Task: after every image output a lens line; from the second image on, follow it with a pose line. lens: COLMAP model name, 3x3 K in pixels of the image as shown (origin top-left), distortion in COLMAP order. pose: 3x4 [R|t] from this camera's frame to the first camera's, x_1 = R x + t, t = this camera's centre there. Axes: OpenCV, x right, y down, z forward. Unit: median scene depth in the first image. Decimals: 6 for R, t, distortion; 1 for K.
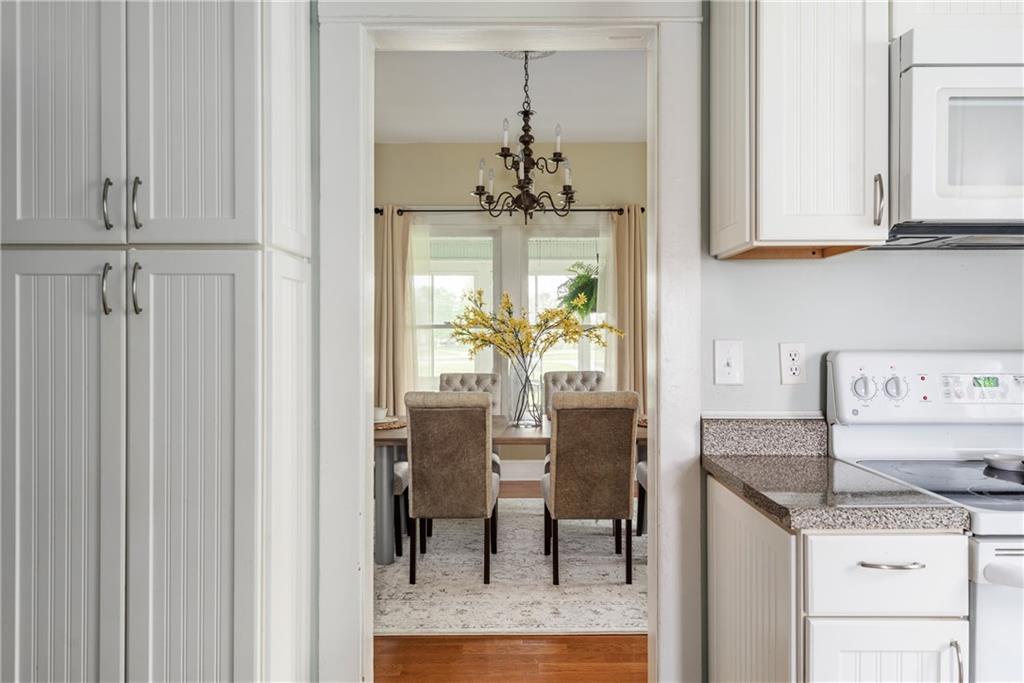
lens RADIAL K [[746.1, 0, 512.8], [0, 746.1, 325.4], [0, 0, 1]] dist [0.028435, -0.002727]
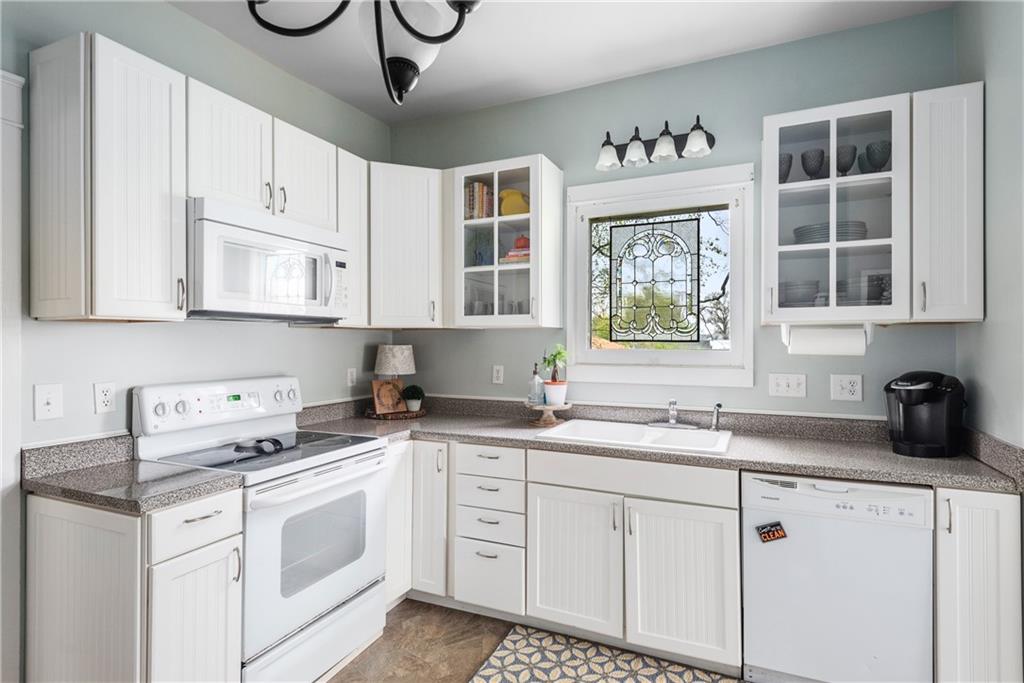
lens RADIAL K [[504.1, 0, 513.1], [0, 504.1, 335.6], [0, 0, 1]] dist [-0.000478, -0.001411]
pose [[0.430571, 0.014799, 0.902435, -0.153168], [0.003779, 0.999827, -0.018200, -0.046822], [-0.902549, 0.011246, 0.430441, -0.091707]]
